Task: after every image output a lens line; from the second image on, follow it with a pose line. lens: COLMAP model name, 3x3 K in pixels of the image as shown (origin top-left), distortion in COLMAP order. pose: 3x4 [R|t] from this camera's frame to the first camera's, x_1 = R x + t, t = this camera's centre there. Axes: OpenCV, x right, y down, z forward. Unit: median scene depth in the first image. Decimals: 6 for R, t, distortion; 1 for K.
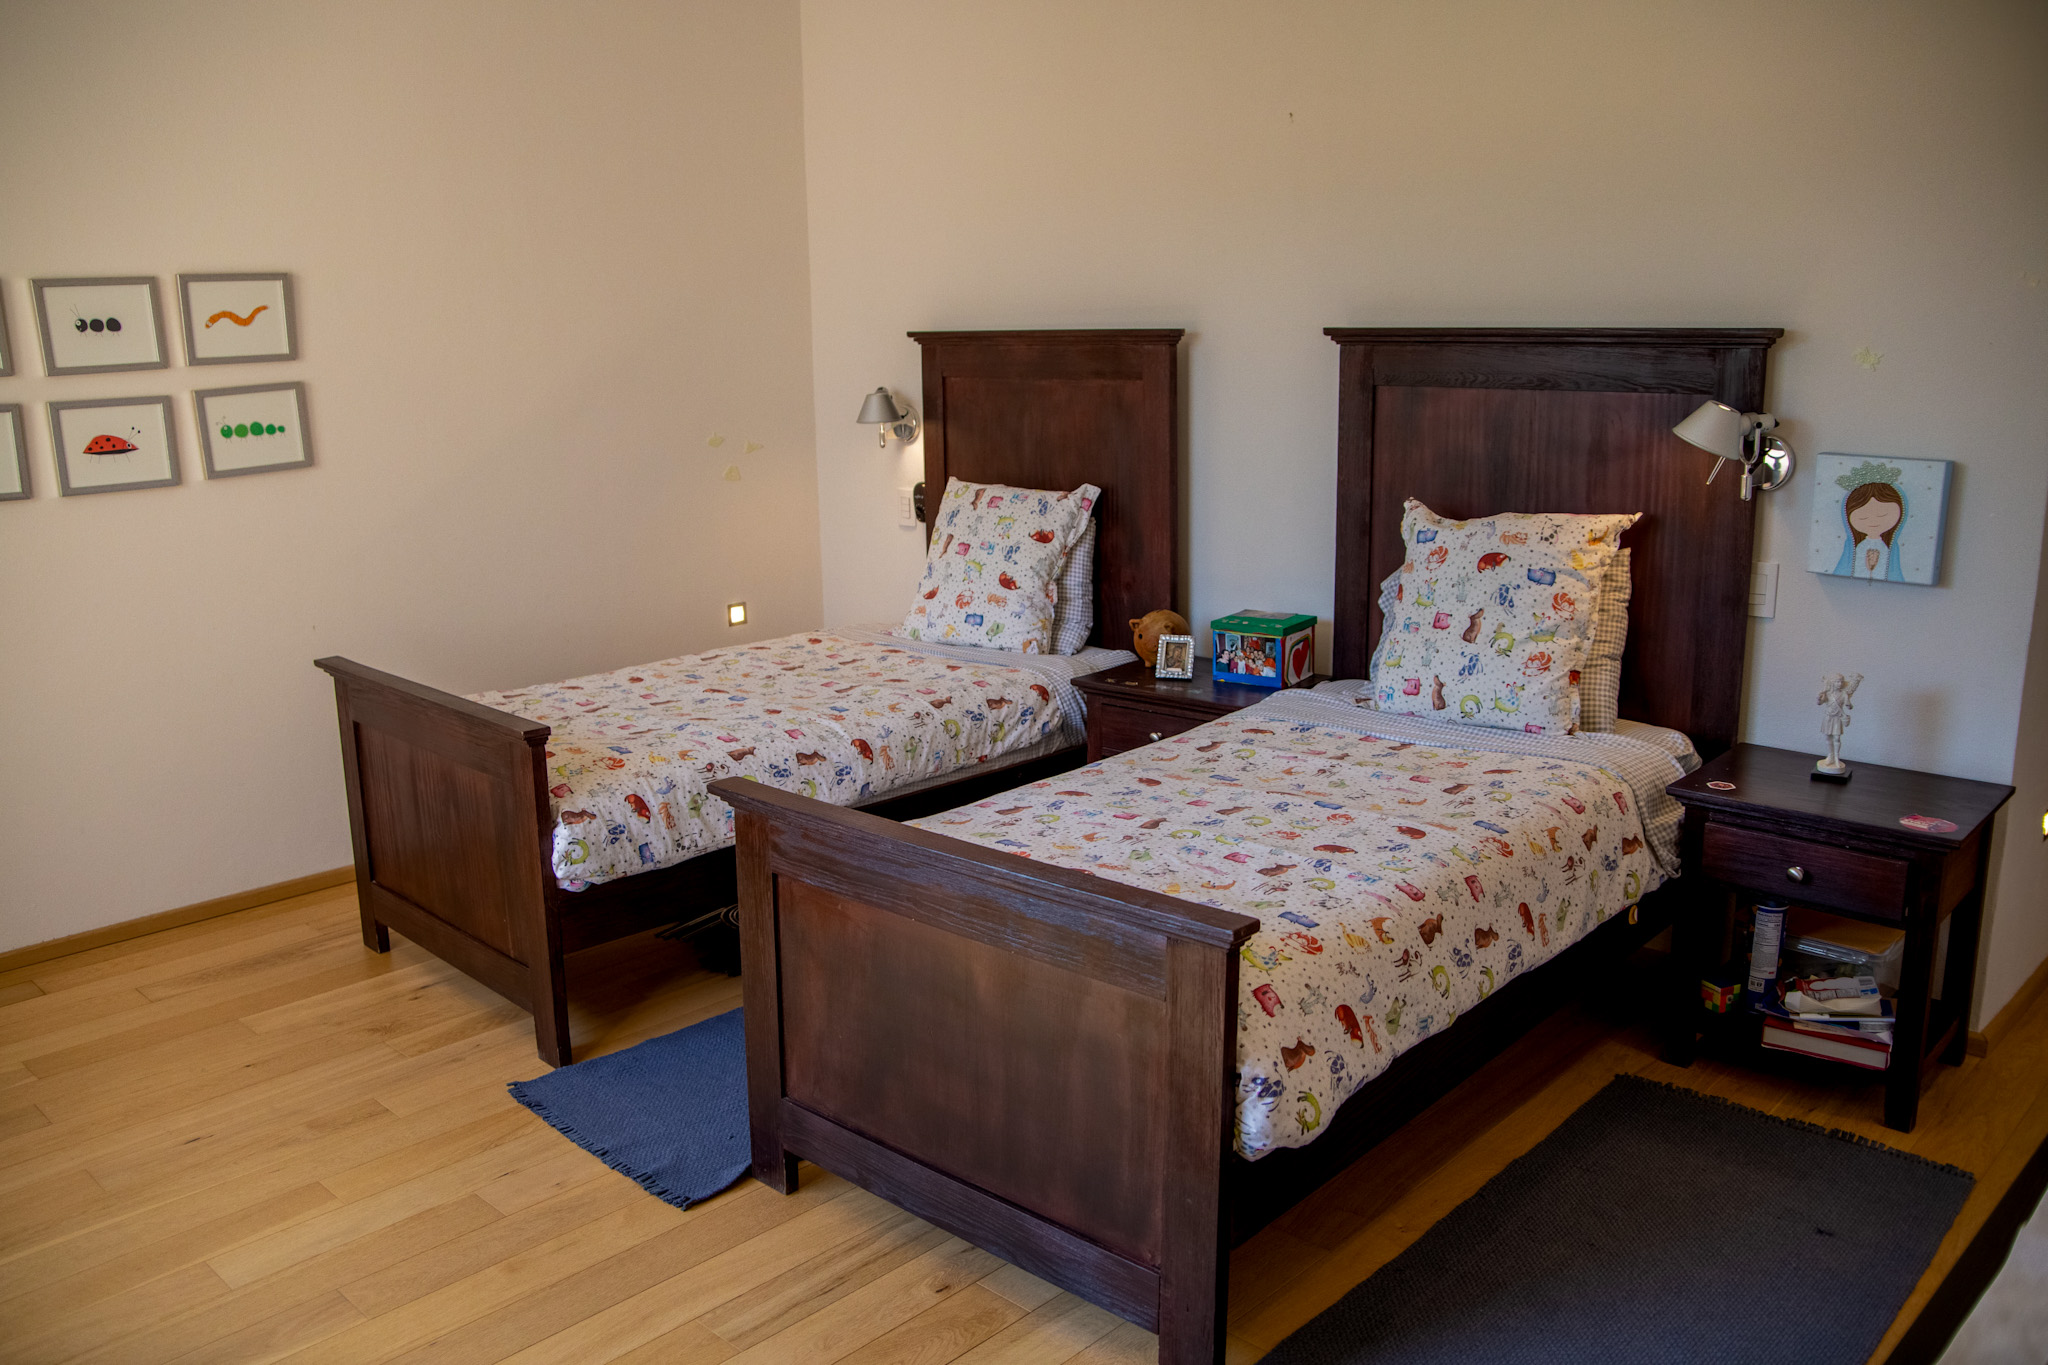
lens RADIAL K [[1639.6, 0, 1012.6], [0, 1639.6, 679.5], [0, 0, 1]] dist [-0.106766, 0.067390]
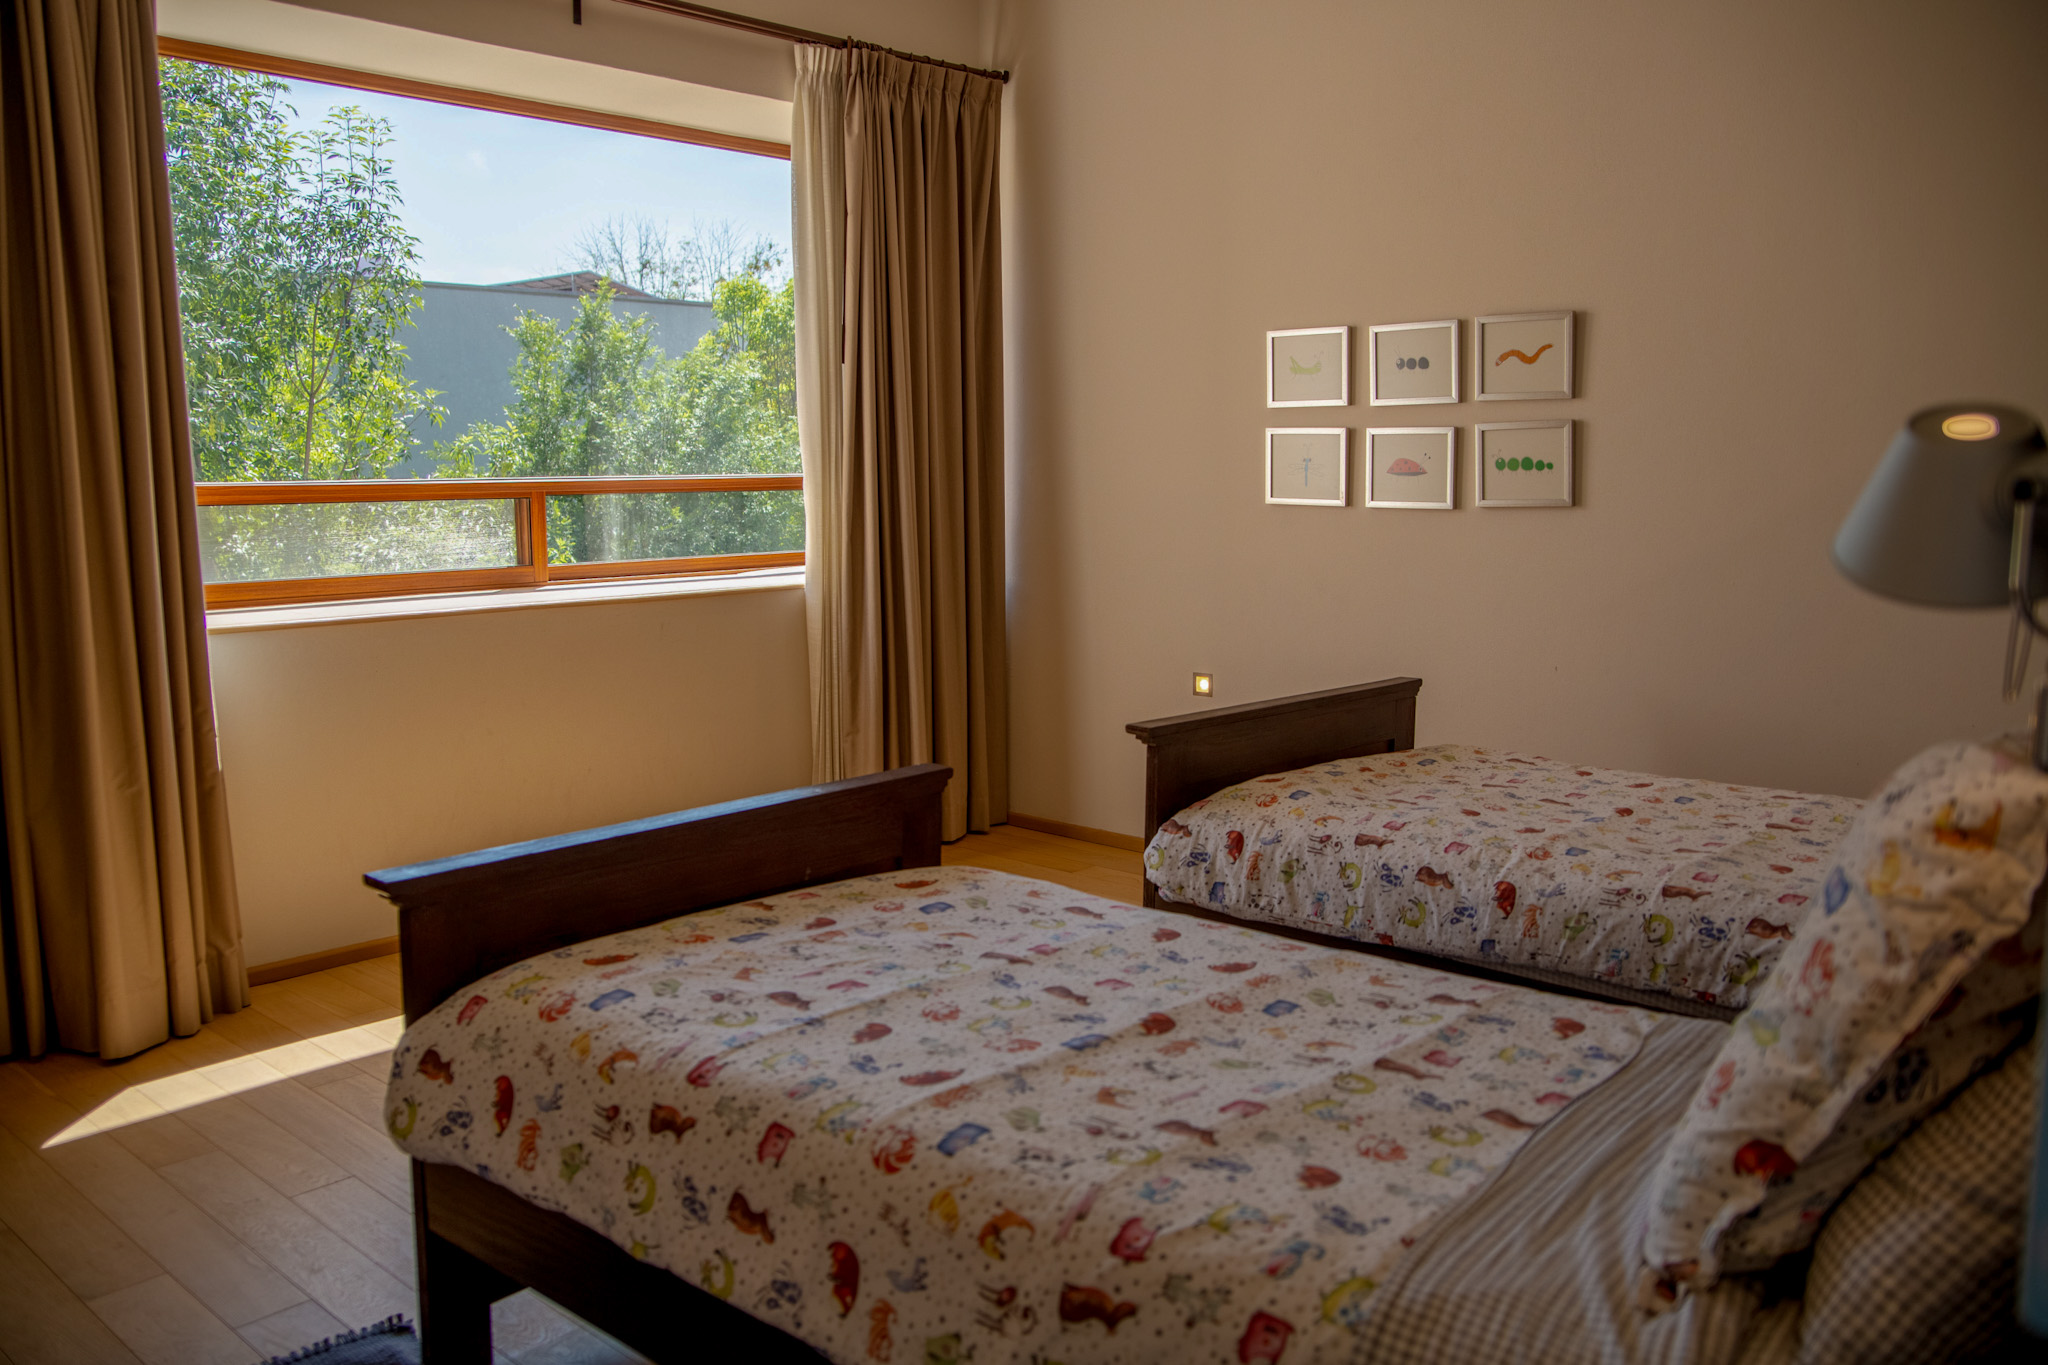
lens RADIAL K [[1639.6, 0, 1011.7], [0, 1639.6, 691.7], [0, 0, 1]] dist [-0.106766, 0.067390]
pose [[0.027590, 0.161614, -0.986468, 0.694925], [-0.218182, 0.964024, 0.151834, -0.124968], [0.975518, 0.211041, 0.061859, 0.795260]]
